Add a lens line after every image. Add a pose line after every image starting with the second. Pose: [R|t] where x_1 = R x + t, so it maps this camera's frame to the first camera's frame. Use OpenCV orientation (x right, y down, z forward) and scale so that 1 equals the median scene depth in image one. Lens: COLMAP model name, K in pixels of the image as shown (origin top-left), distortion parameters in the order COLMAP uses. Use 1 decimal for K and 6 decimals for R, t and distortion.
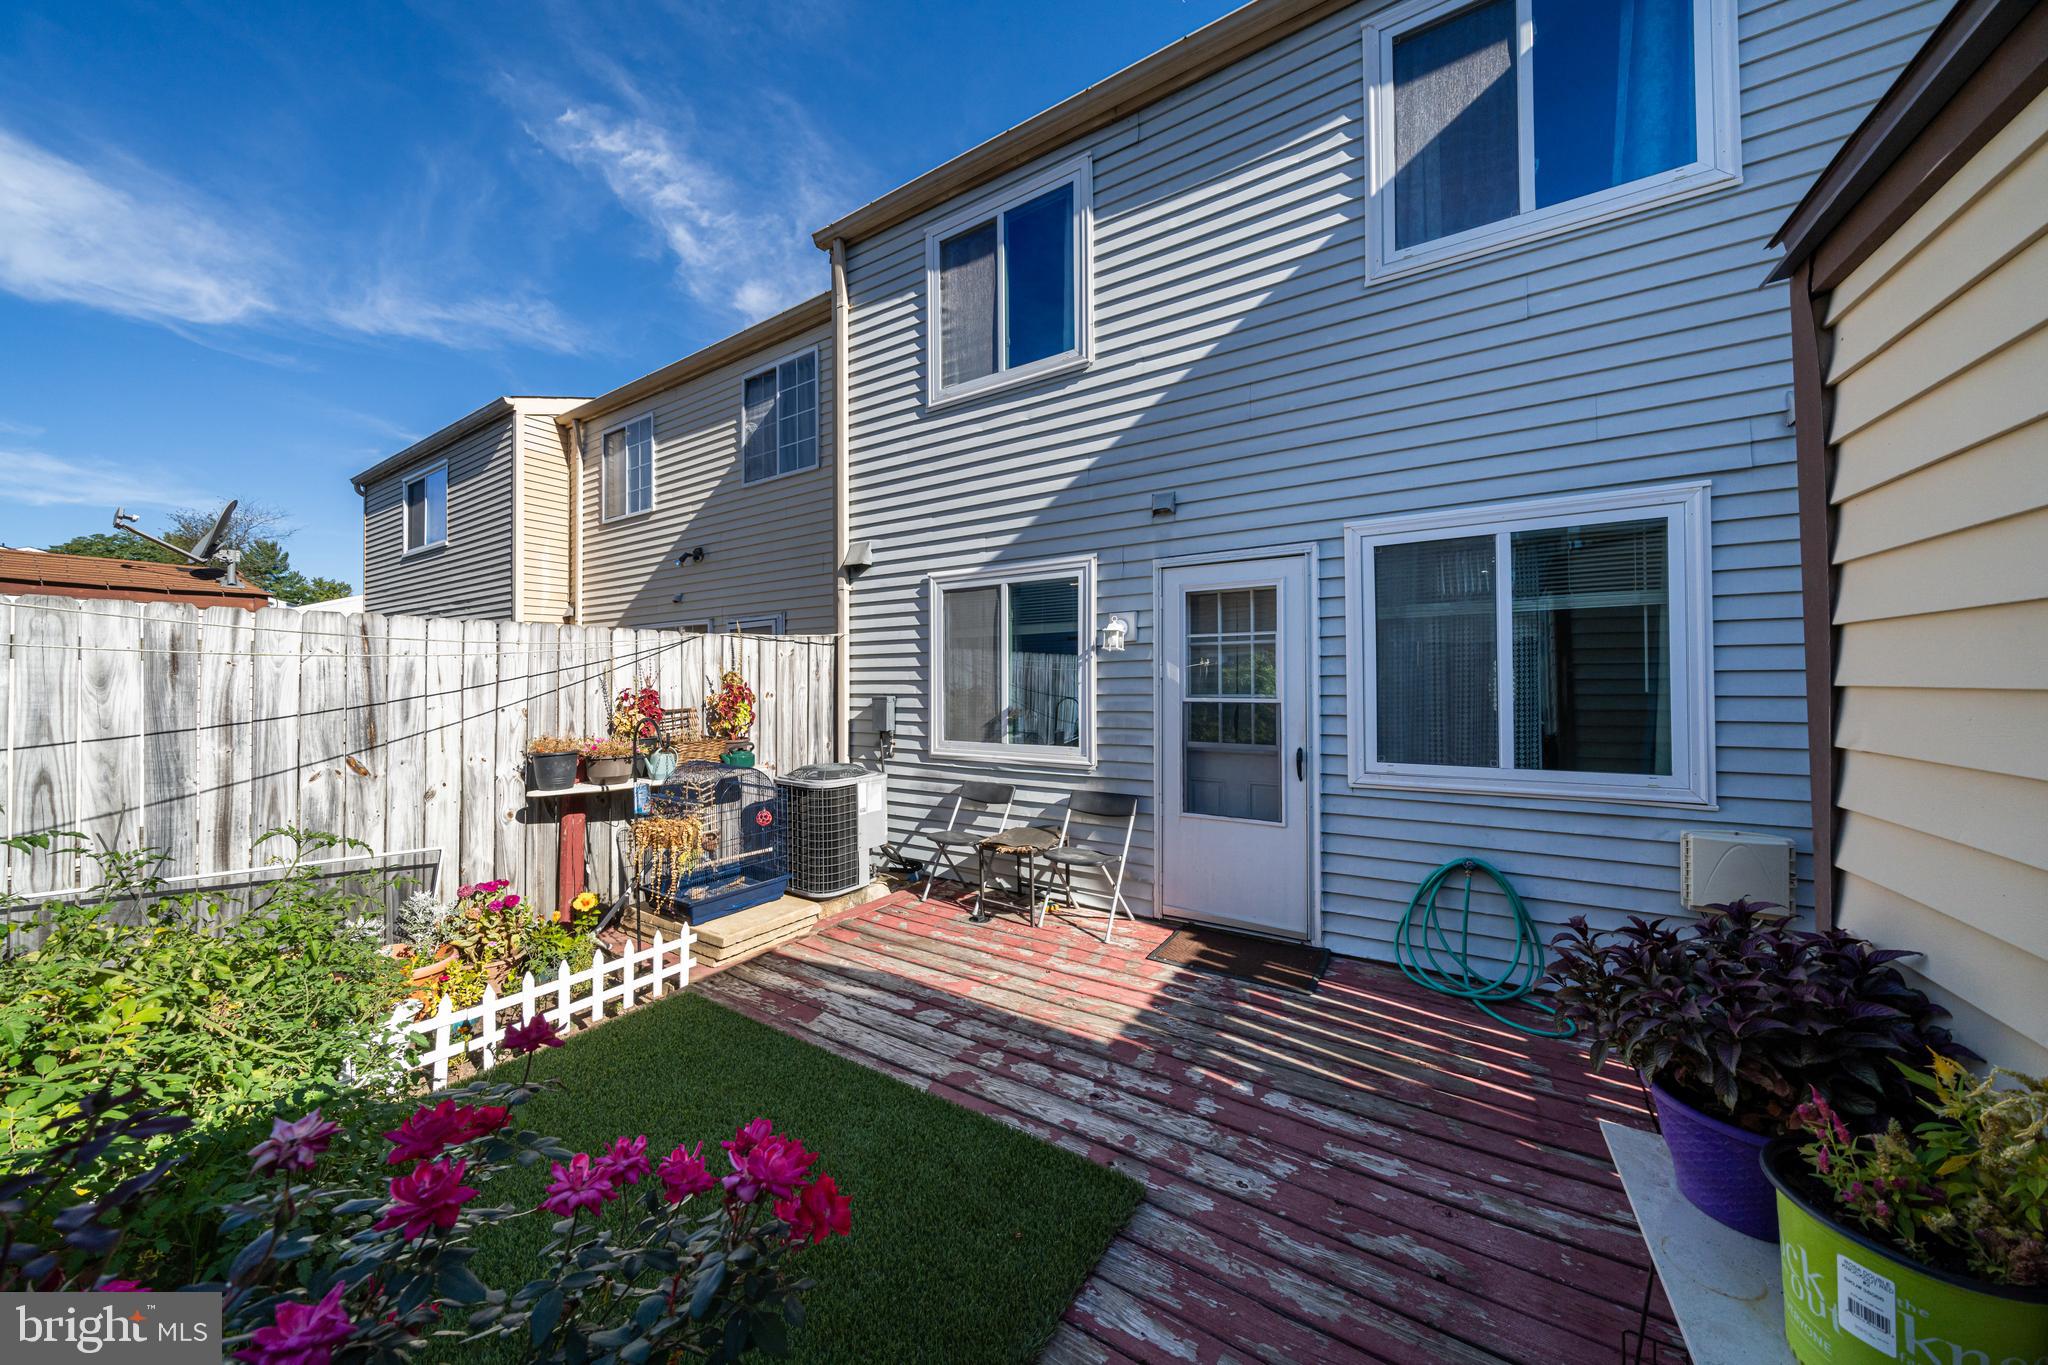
lens RADIAL K [[712.4, 0, 1011.5], [0, 712.4, 672.4], [0, 0, 1]] dist [-0.006495, 0.000066]
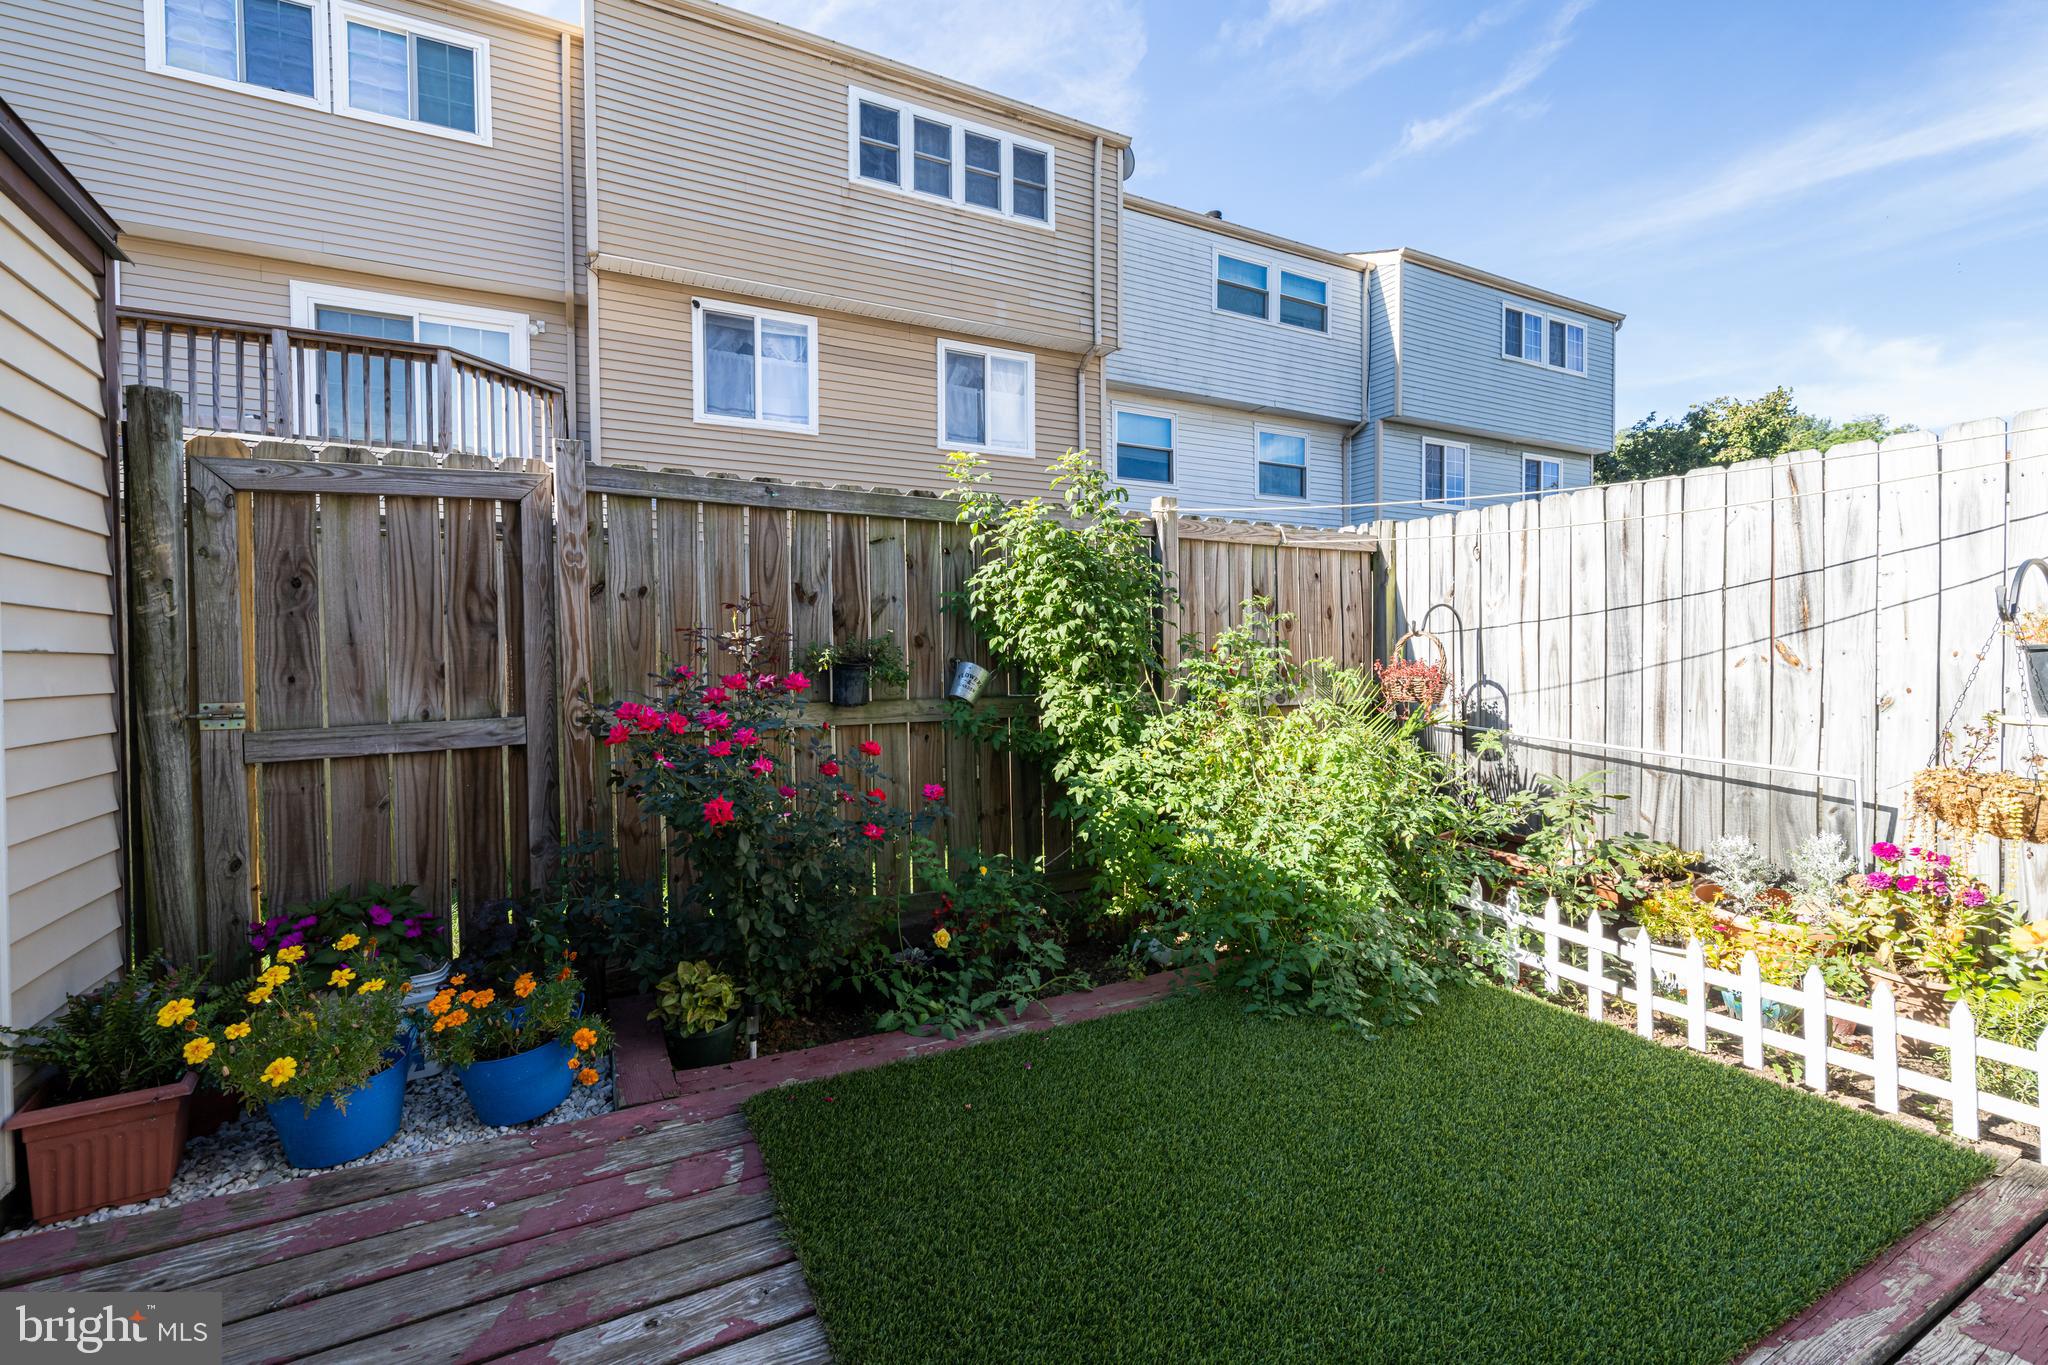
lens RADIAL K [[875.4, 0, 1024.0], [0, 875.4, 668.9], [0, 0, 1]] dist [0.001151, 0.000066]
pose [[-0.479587, 0.025424, -0.877126, 0.261865], [0.022114, 0.999613, 0.016883, 0.095510], [0.877216, -0.011300, -0.479963, 0.603454]]
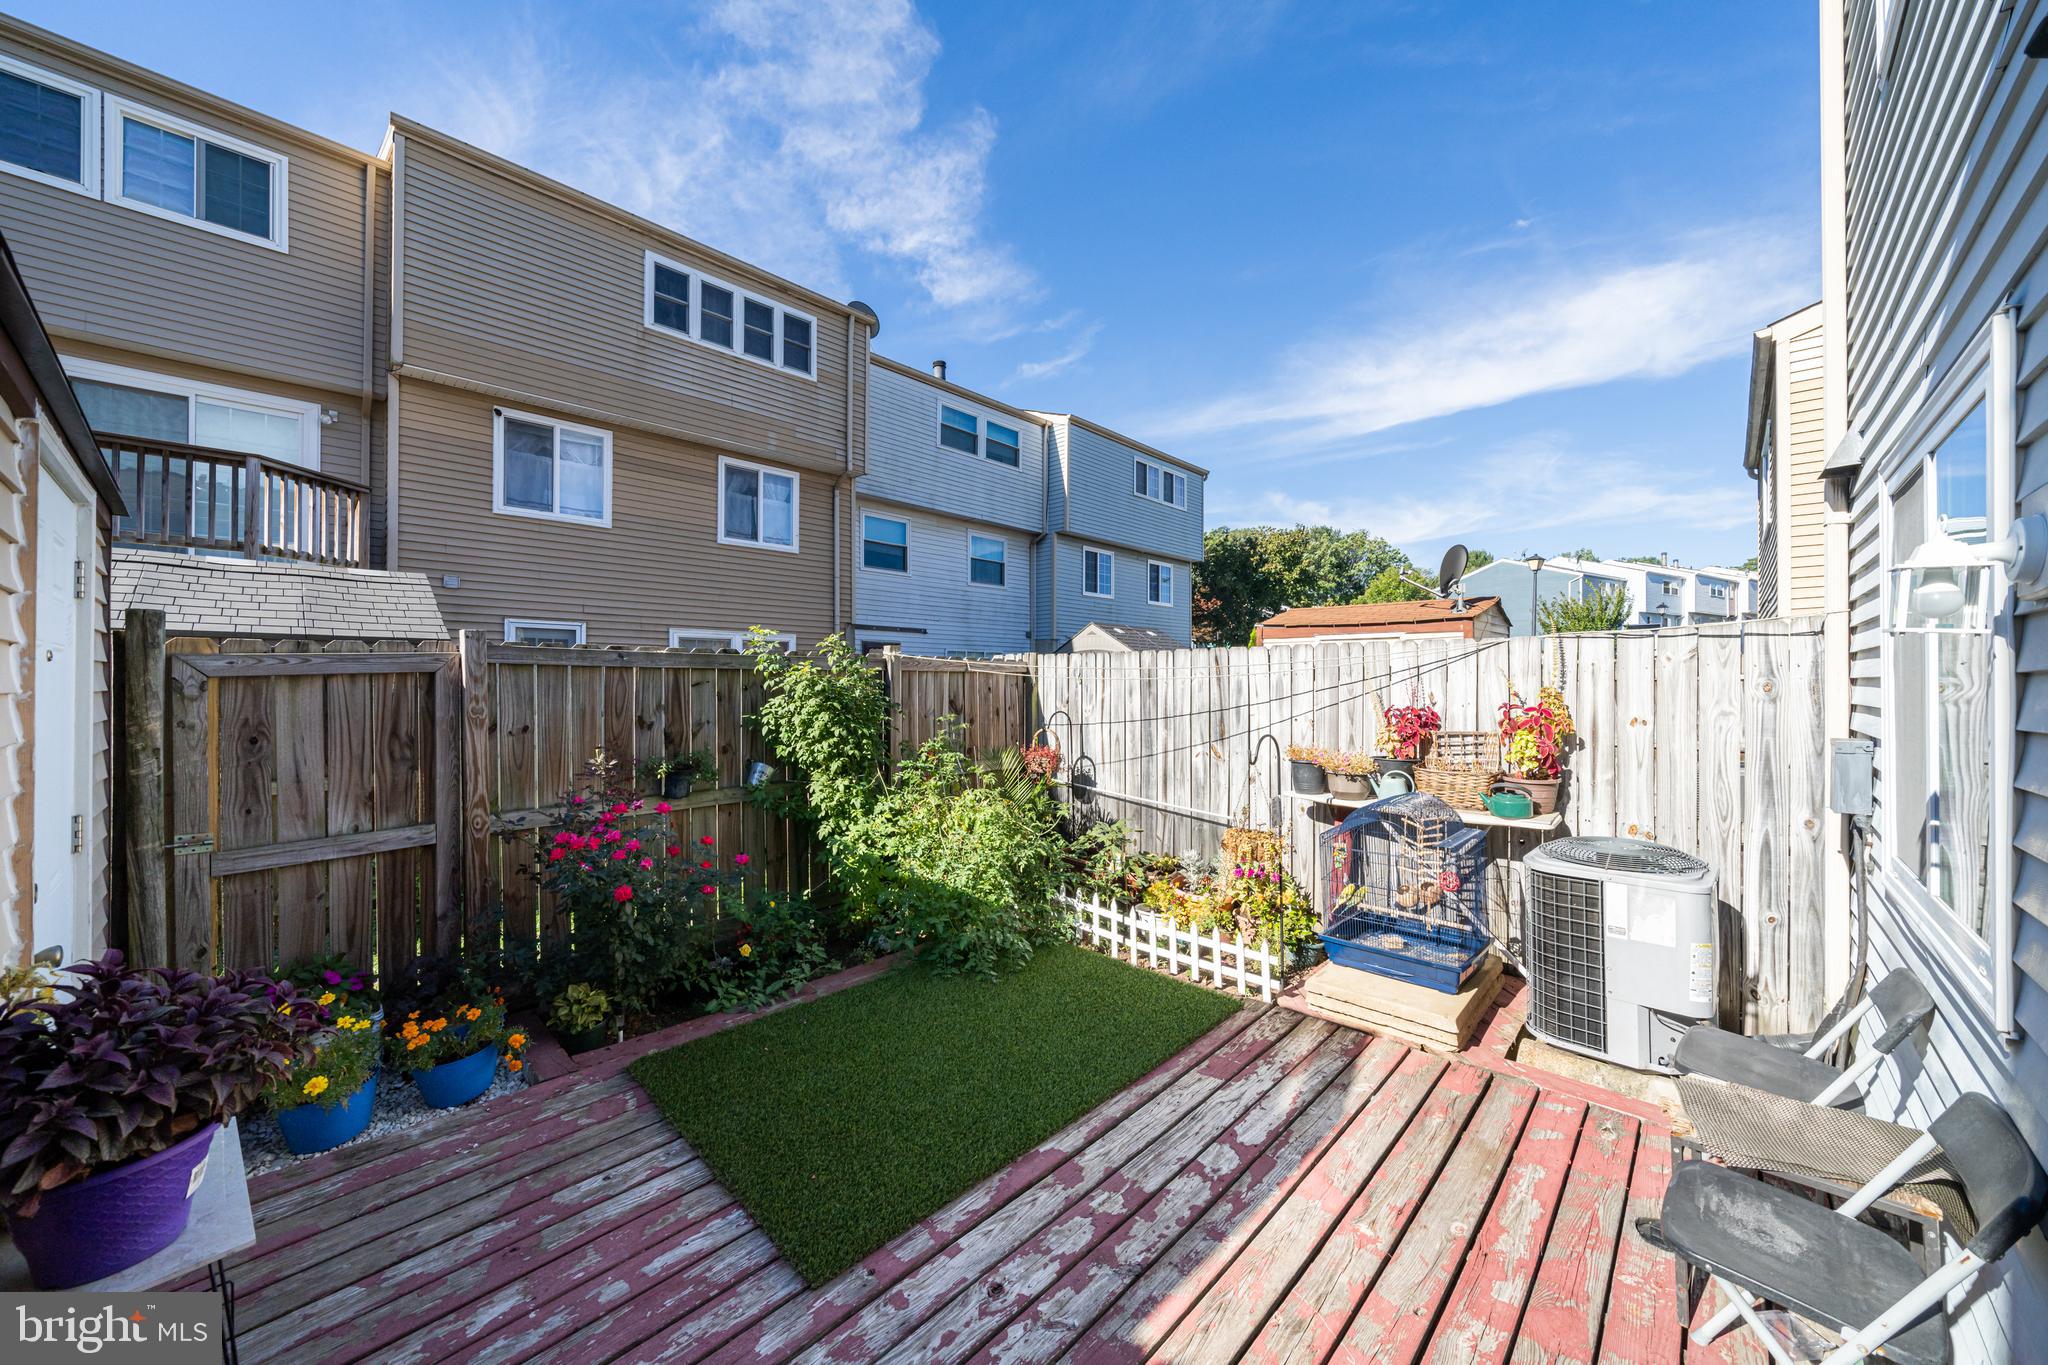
lens RADIAL K [[720.6, 0, 1016.2], [0, 720.6, 673.9], [0, 0, 1]] dist [-0.004545, -0.000153]
pose [[-0.184878, 0.000061, -0.982762, 0.524651], [0.013133, 0.999911, -0.002409, -0.025365], [0.982674, -0.013352, -0.184862, 0.720960]]
